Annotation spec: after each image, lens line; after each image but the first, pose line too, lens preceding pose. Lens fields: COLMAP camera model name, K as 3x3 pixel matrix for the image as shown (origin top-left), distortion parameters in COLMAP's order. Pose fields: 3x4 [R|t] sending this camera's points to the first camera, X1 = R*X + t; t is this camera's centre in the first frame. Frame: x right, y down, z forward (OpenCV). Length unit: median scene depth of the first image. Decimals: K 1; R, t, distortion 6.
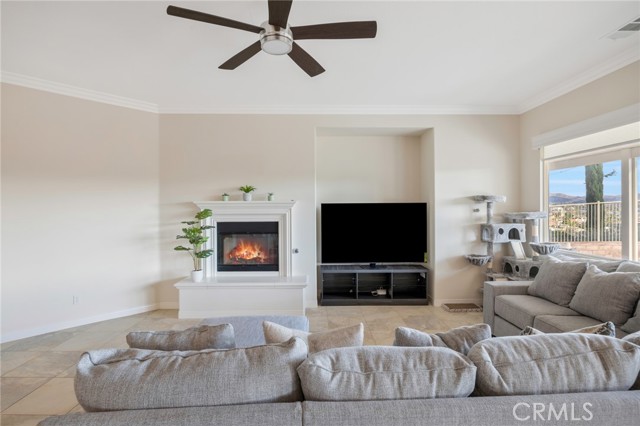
lens RADIAL K [[303.2, 0, 316.5], [0, 303.2, 207.7], [0, 0, 1]] dist [-0.018754, 0.000083]
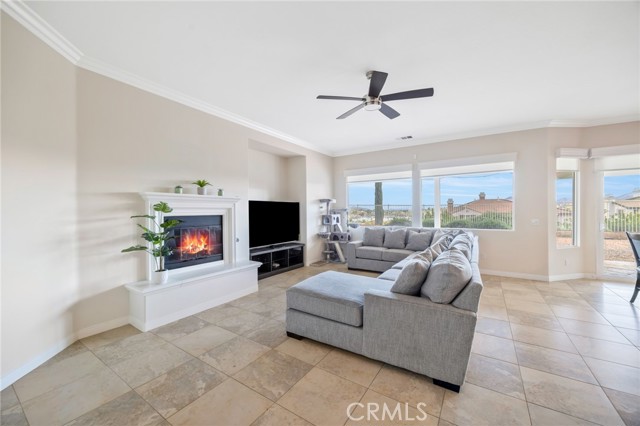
lens RADIAL K [[250.7, 0, 314.0], [0, 250.7, 210.3], [0, 0, 1]] dist [-0.002251, -0.000001]
pose [[0.563745, 0.004328, 0.825938, -0.700263], [0.004429, 0.999956, -0.008263, 0.037566], [-0.825937, 0.008316, 0.563701, 0.206485]]
